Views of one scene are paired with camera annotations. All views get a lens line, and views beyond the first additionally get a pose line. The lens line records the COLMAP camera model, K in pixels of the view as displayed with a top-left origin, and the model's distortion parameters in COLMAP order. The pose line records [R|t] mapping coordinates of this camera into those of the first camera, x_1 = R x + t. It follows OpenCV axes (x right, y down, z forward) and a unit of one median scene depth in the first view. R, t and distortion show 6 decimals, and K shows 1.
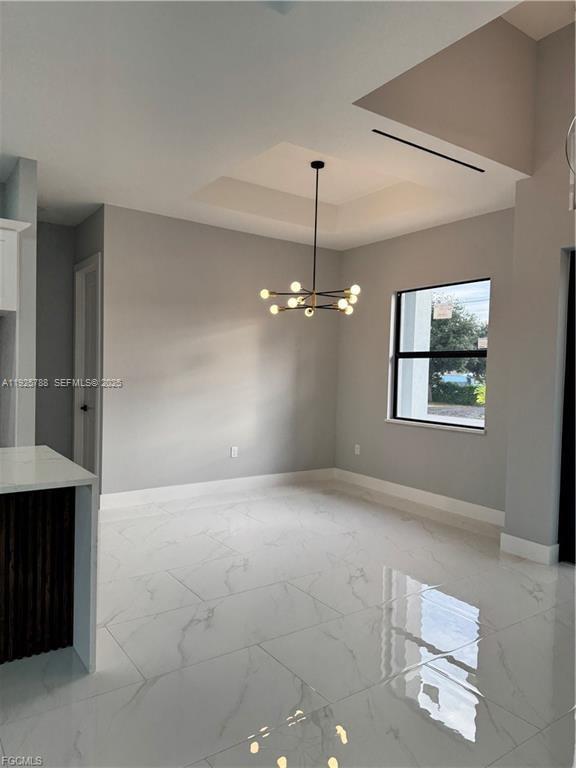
lens RADIAL K [[537.1, 0, 288.0], [0, 537.1, 384.0], [0, 0, 1]] dist [0.158005, -0.209023]
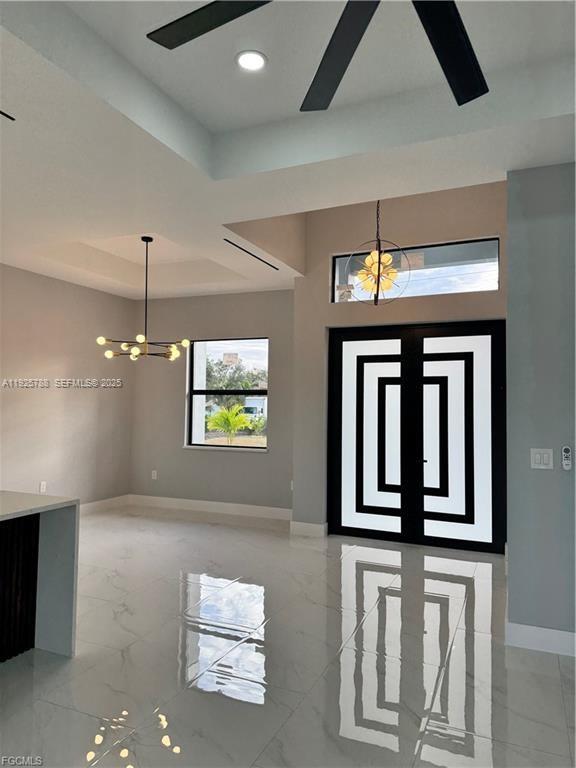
lens RADIAL K [[522.7, 0, 288.0], [0, 522.7, 384.0], [0, 0, 1]] dist [0.072242, 0.002352]
pose [[0.864772, 0.008724, 0.502089, -0.259586], [0.018896, 0.998576, -0.049897, -0.012266], [-0.501809, 0.052637, 0.863375, -0.155606]]
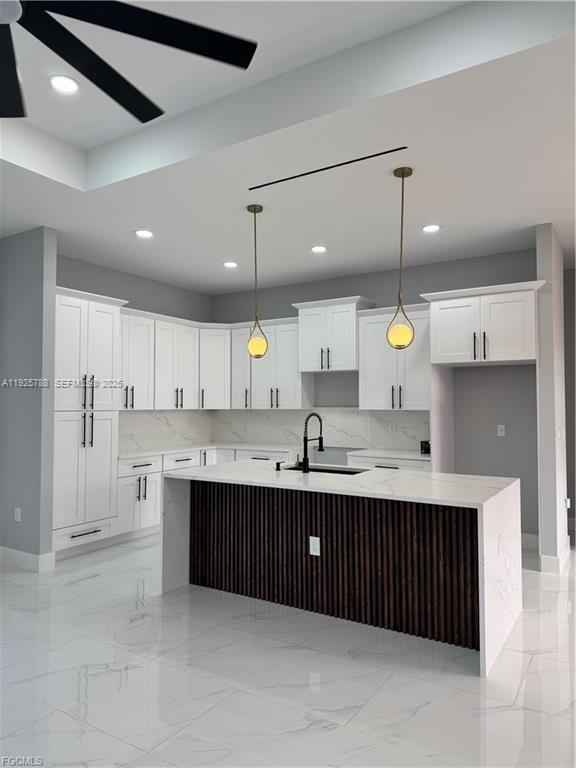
lens RADIAL K [[537.1, 0, 288.0], [0, 537.1, 384.0], [0, 0, 1]] dist [0.158005, -0.209023]
pose [[0.384636, -0.059652, -0.921139, 0.270352], [-0.012487, 0.997482, -0.069810, 0.002385], [0.922984, 0.038353, 0.382922, 0.081072]]
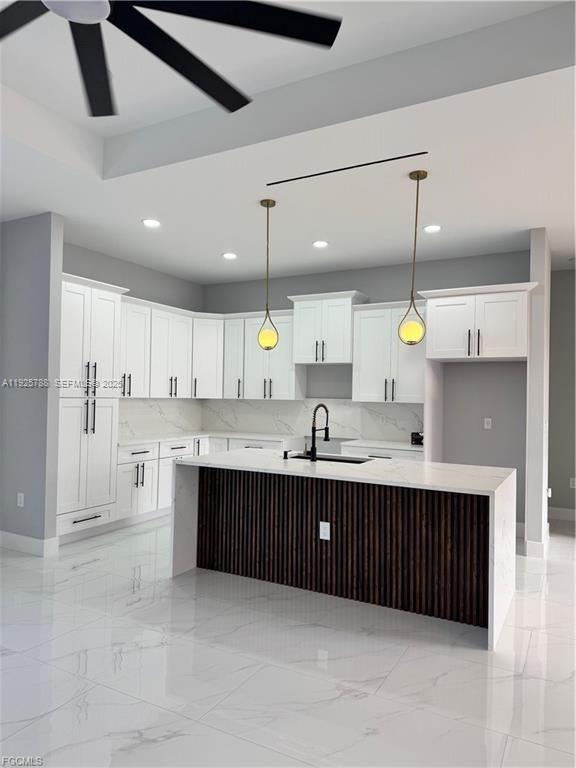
lens RADIAL K [[537.1, 0, 288.0], [0, 537.1, 384.0], [0, 0, 1]] dist [0.158005, -0.209023]
pose [[0.440979, -0.034912, -0.896838, 0.268316], [-0.028869, 0.998174, -0.053052, 0.003673], [0.897053, 0.049286, 0.439166, 0.013266]]
